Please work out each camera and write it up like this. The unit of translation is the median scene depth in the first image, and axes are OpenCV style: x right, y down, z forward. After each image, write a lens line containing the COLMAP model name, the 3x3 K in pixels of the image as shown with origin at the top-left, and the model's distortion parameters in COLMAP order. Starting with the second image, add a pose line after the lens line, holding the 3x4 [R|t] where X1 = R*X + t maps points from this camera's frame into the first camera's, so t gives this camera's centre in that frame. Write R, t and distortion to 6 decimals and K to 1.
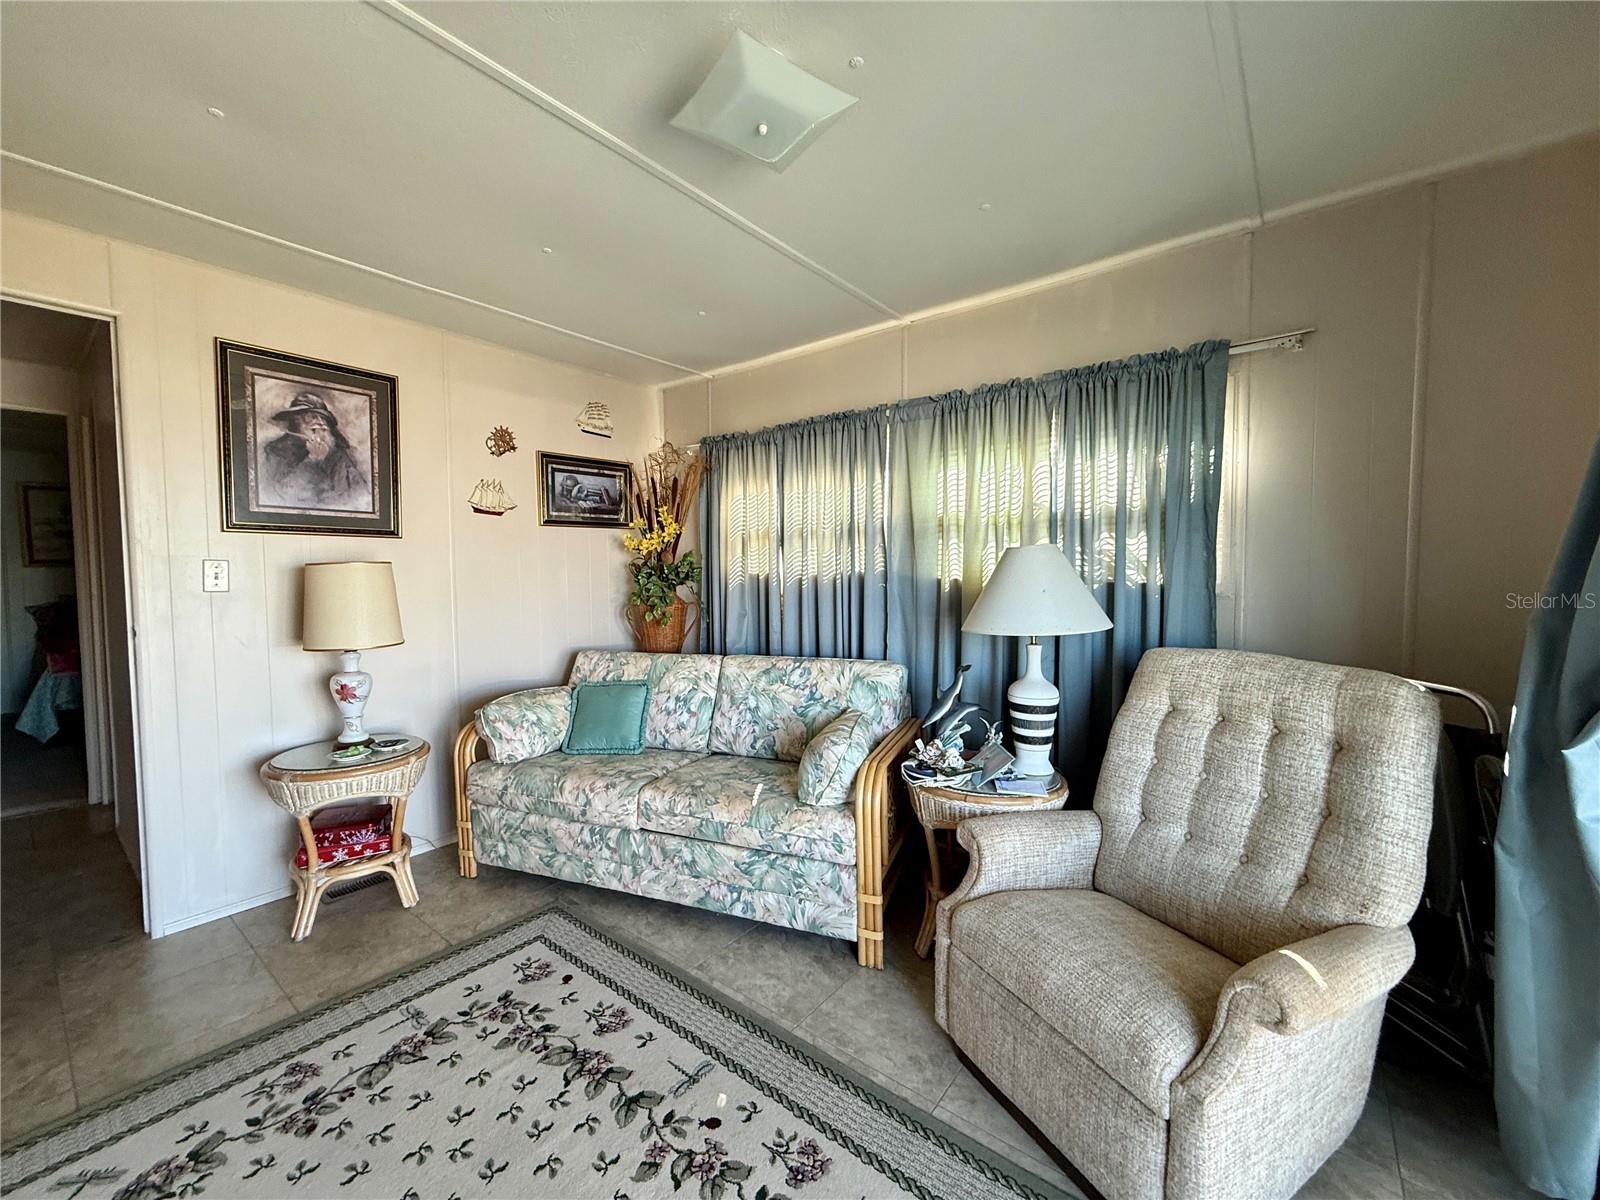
lens RADIAL K [[636.6, 0, 803.8], [0, 636.6, 602.1], [0, 0, 1]] dist [-0.002834, -0.000367]
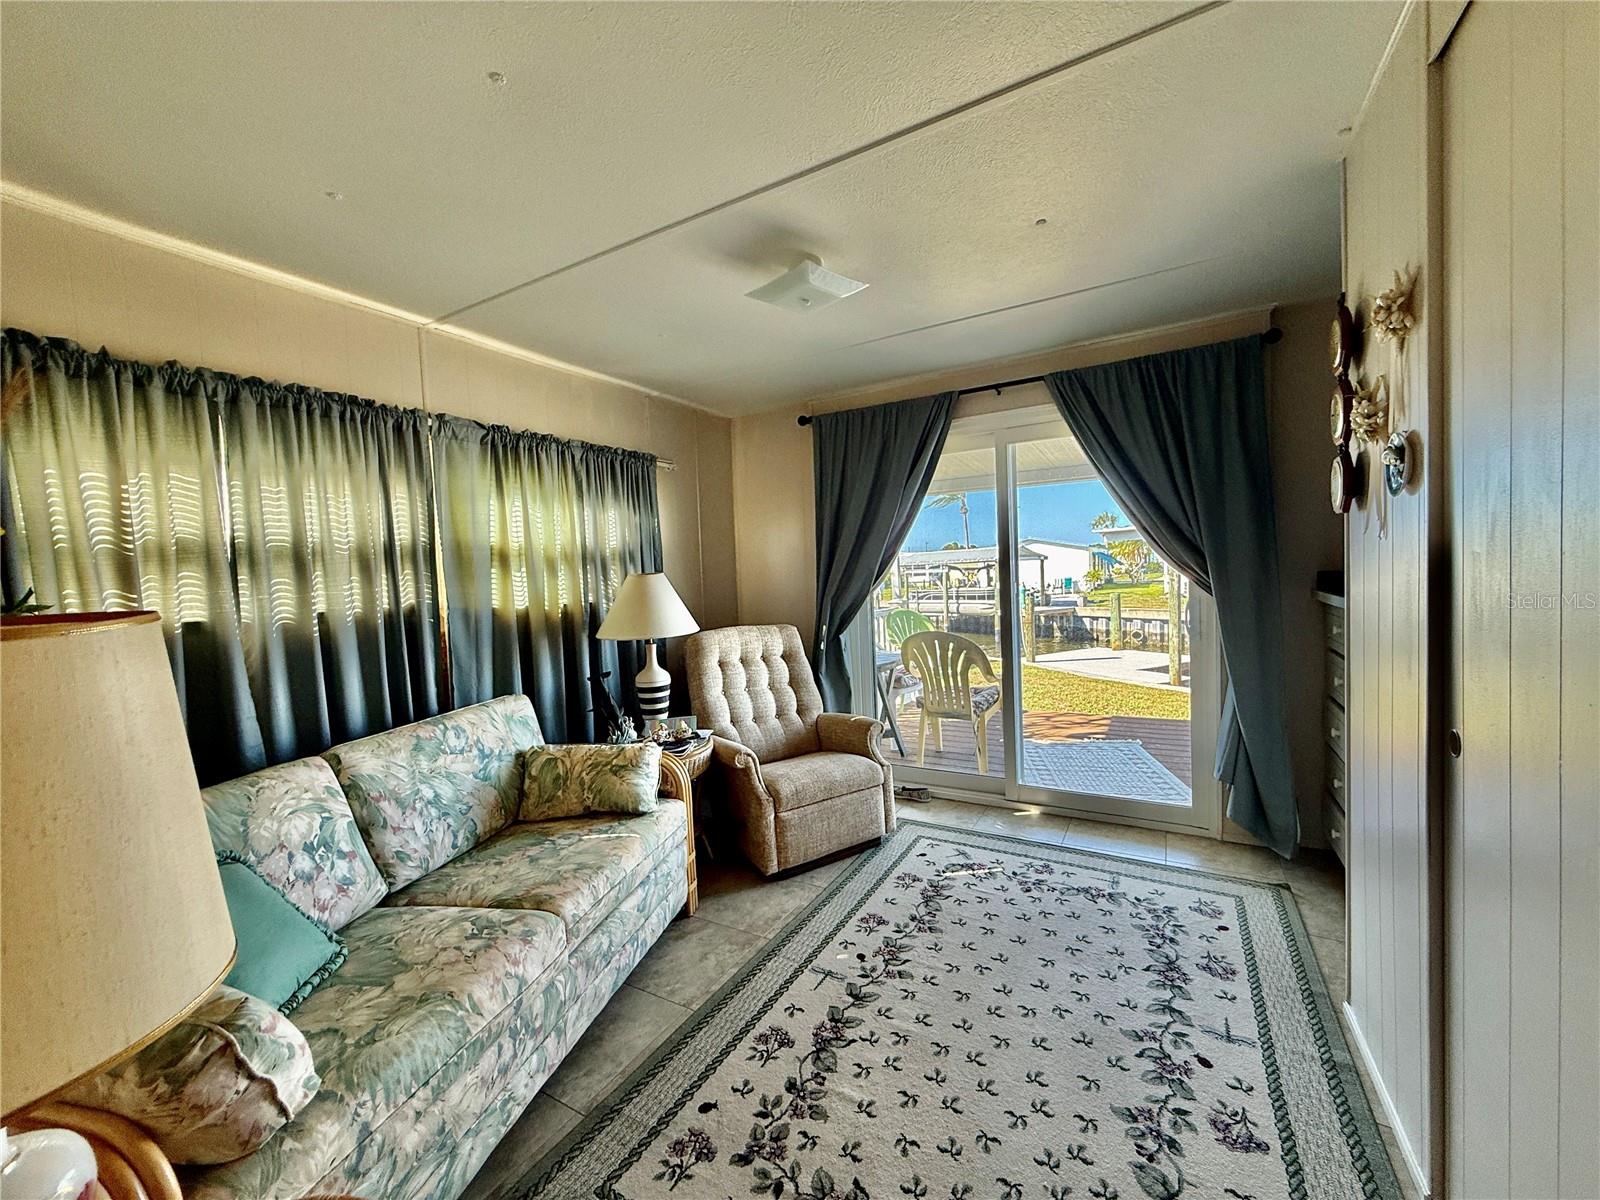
lens RADIAL K [[636.6, 0, 801.8], [0, 636.6, 602.4], [0, 0, 1]] dist [-0.002834, -0.000367]
pose [[-0.140663, -0.030741, 0.989580, -1.150614], [0.102948, 0.993646, 0.045500, -0.057369], [-0.984691, 0.108275, -0.136605, 0.921201]]
